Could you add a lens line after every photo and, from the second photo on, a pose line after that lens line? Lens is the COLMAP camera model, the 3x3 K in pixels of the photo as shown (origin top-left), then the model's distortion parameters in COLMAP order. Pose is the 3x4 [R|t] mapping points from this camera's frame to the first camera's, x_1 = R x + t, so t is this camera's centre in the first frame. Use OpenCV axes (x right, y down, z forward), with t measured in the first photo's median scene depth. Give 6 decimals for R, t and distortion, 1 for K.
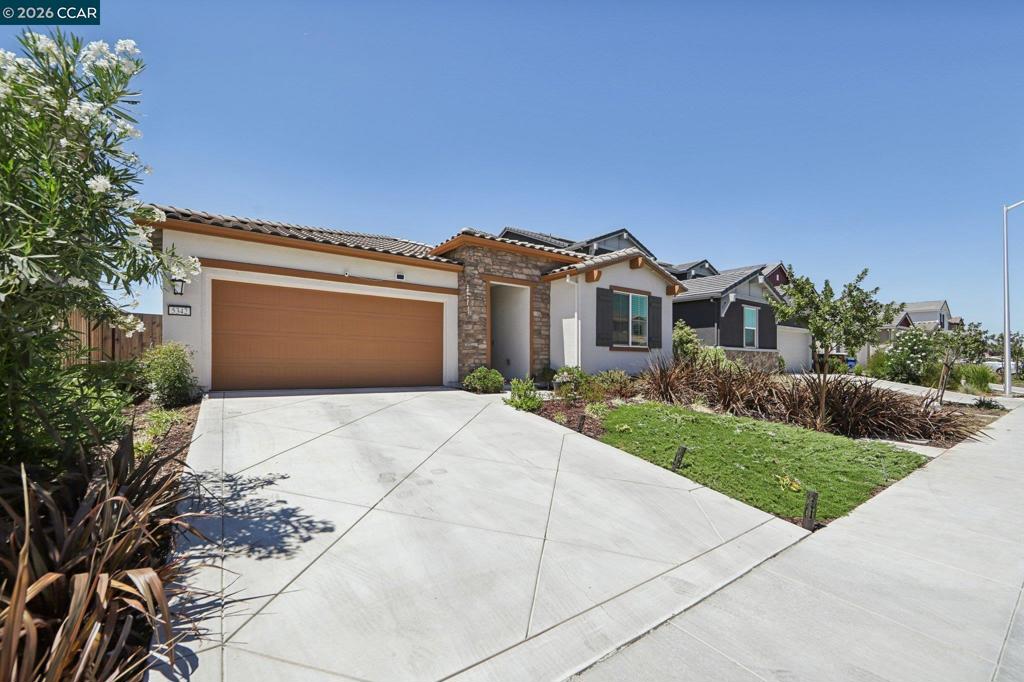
lens RADIAL K [[404.2, 0, 511.1], [0, 404.2, 348.6], [0, 0, 1]] dist [-0.003588, 0.003722]
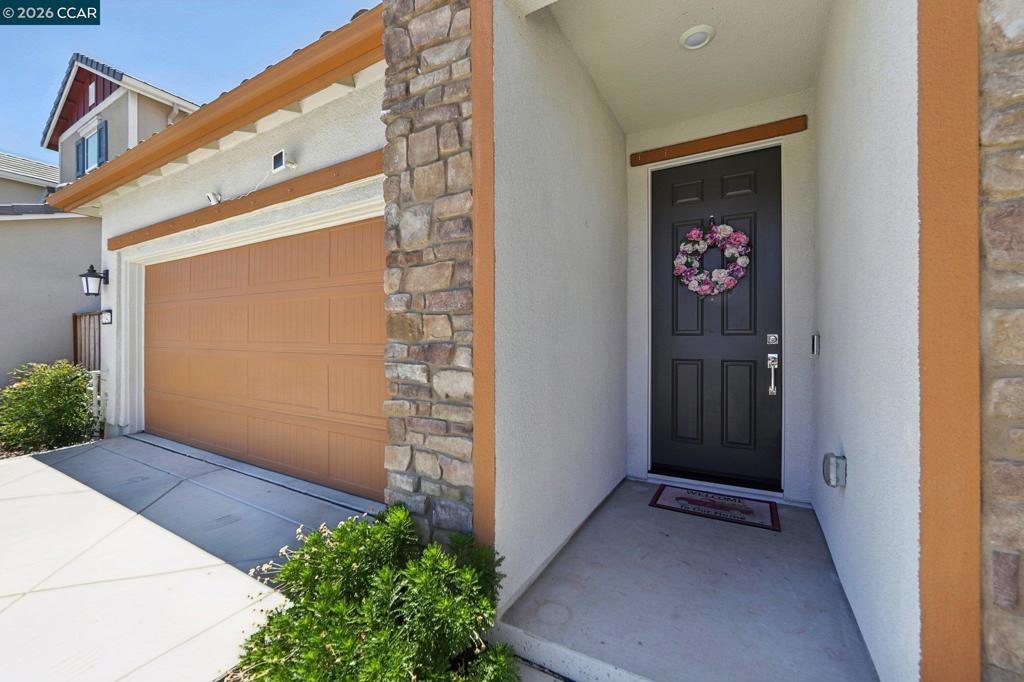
lens RADIAL K [[404.2, 0, 511.2], [0, 404.2, 344.0], [0, 0, 1]] dist [-0.003588, 0.003722]
pose [[0.415416, -0.008440, -0.909593, 0.097659], [0.018050, 0.999837, -0.001034, -0.022412], [0.909453, -0.015989, 0.415500, 0.962364]]
